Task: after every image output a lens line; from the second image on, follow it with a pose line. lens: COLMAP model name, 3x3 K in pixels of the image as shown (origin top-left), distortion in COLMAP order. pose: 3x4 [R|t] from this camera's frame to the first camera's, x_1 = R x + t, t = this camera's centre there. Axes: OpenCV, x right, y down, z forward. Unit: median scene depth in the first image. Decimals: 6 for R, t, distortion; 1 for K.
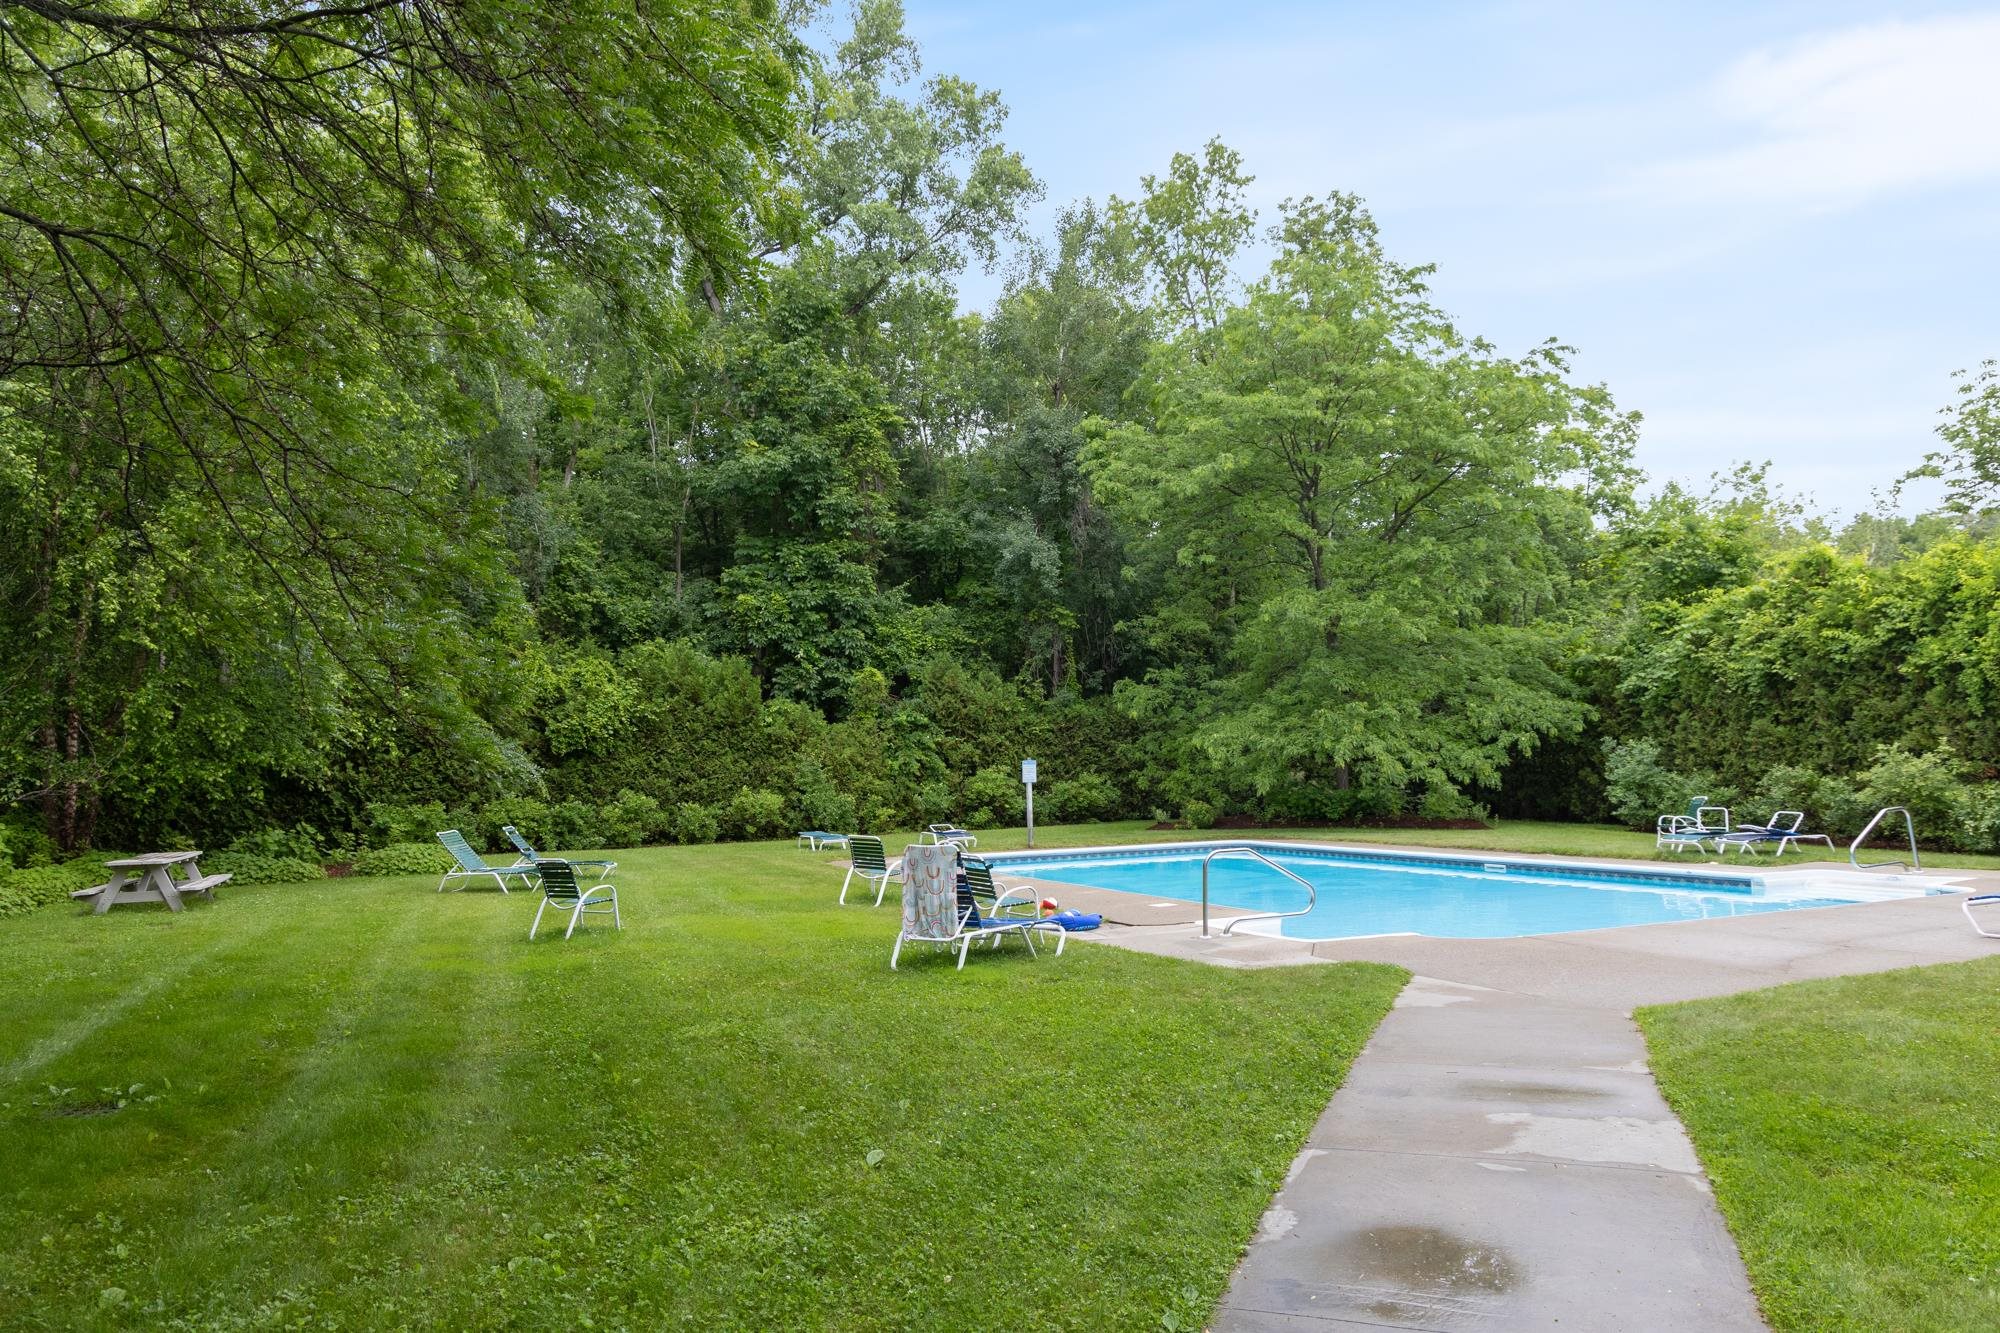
lens RADIAL K [[1332.7, 0, 997.0], [0, 1332.7, 669.8], [0, 0, 1]] dist [-0.004876, 0.002870]
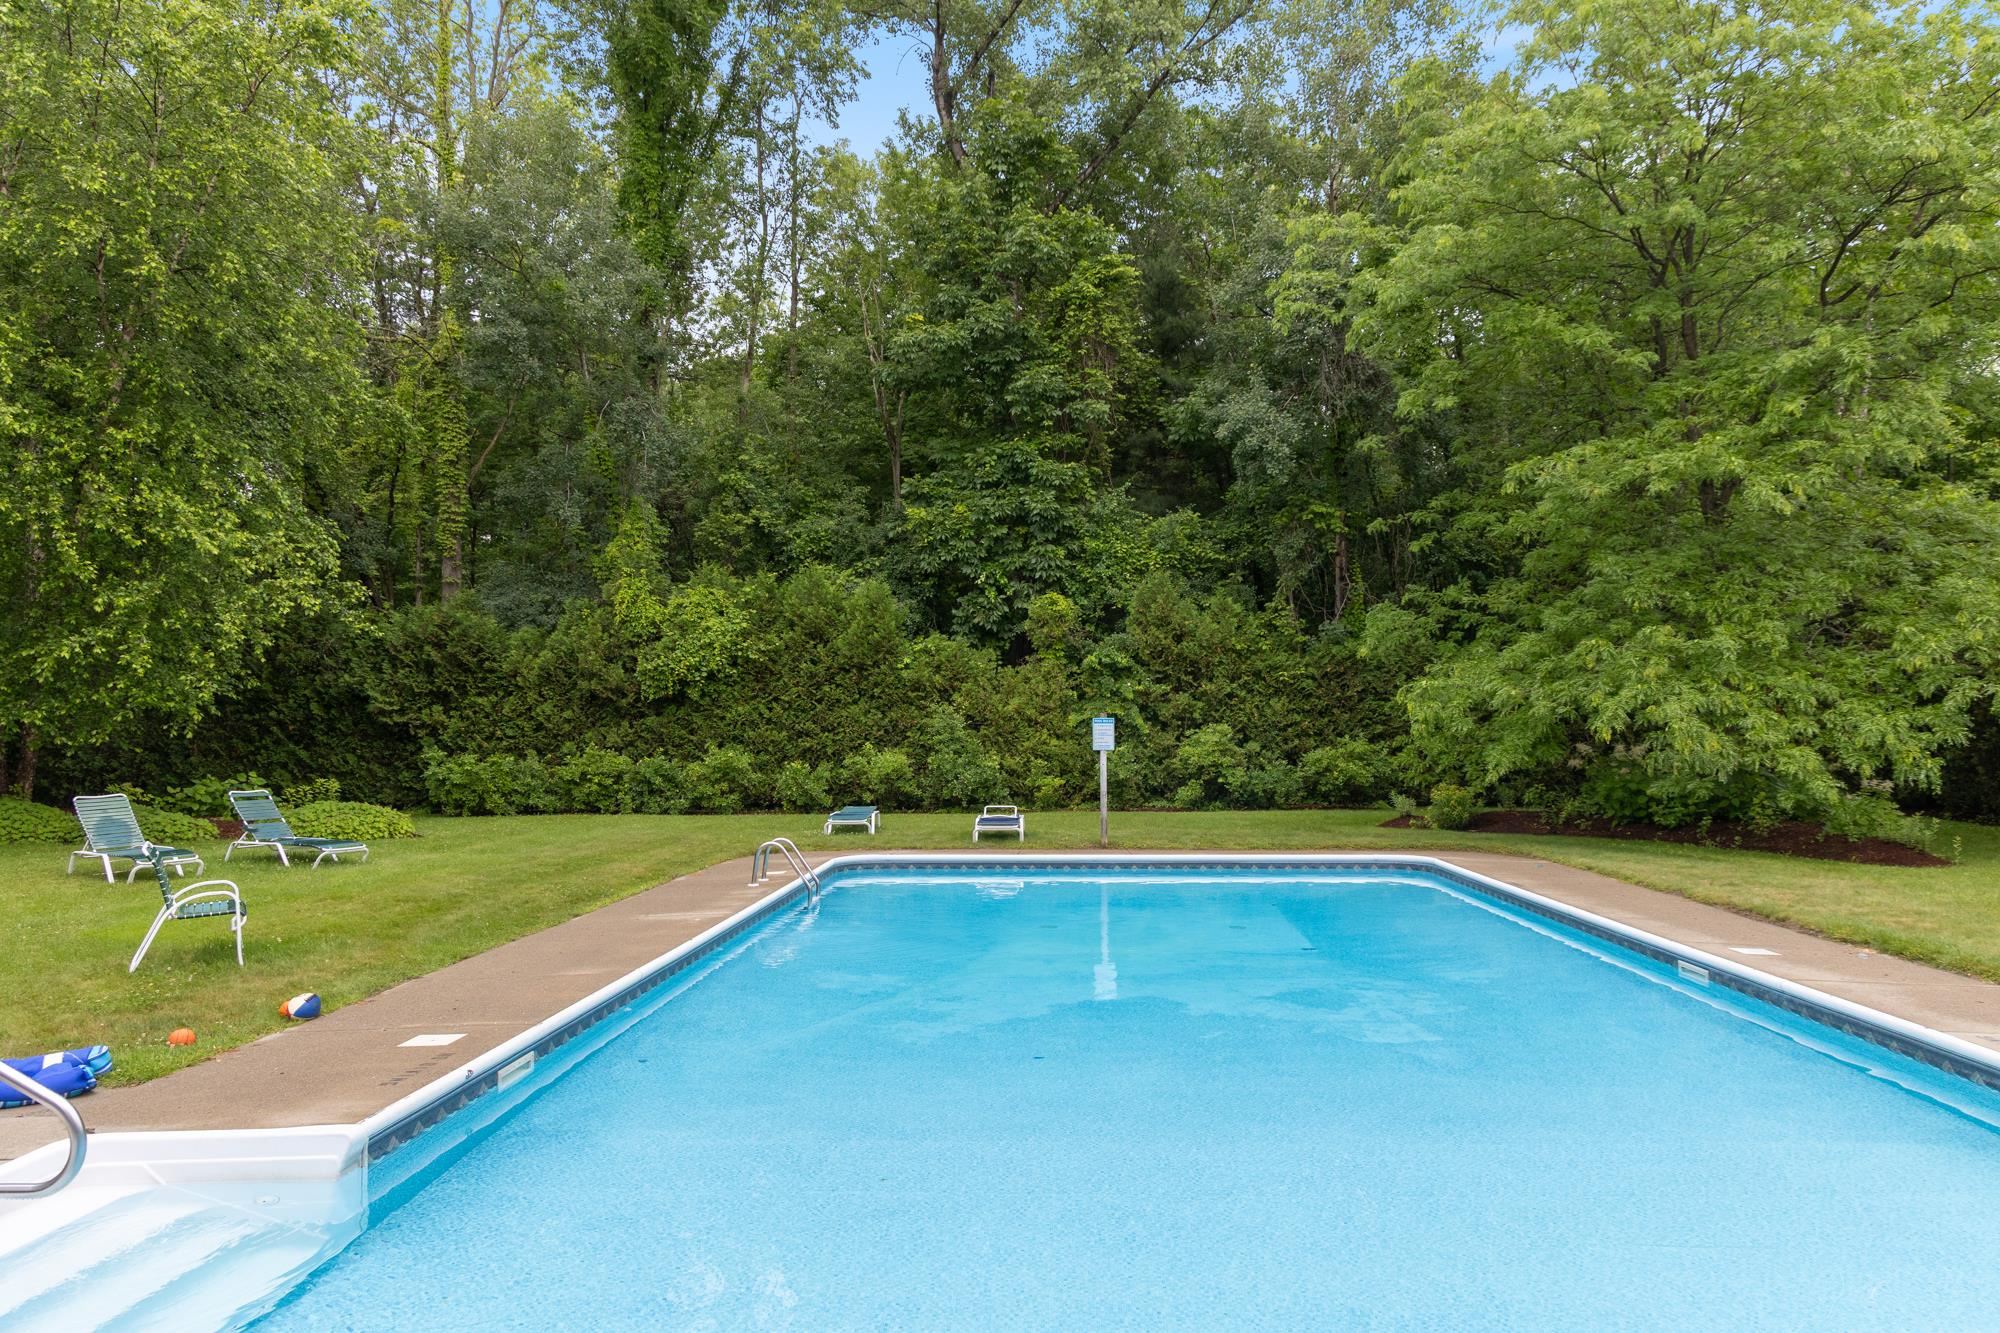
lens RADIAL K [[1332.7, 0, 1003.5], [0, 1332.7, 666.8], [0, 0, 1]] dist [-0.004876, 0.002870]
pose [[0.895229, 0.001873, -0.445603, 0.228423], [0.013400, 0.999426, 0.031121, 0.016698], [0.445406, -0.033832, 0.894689, 0.305957]]
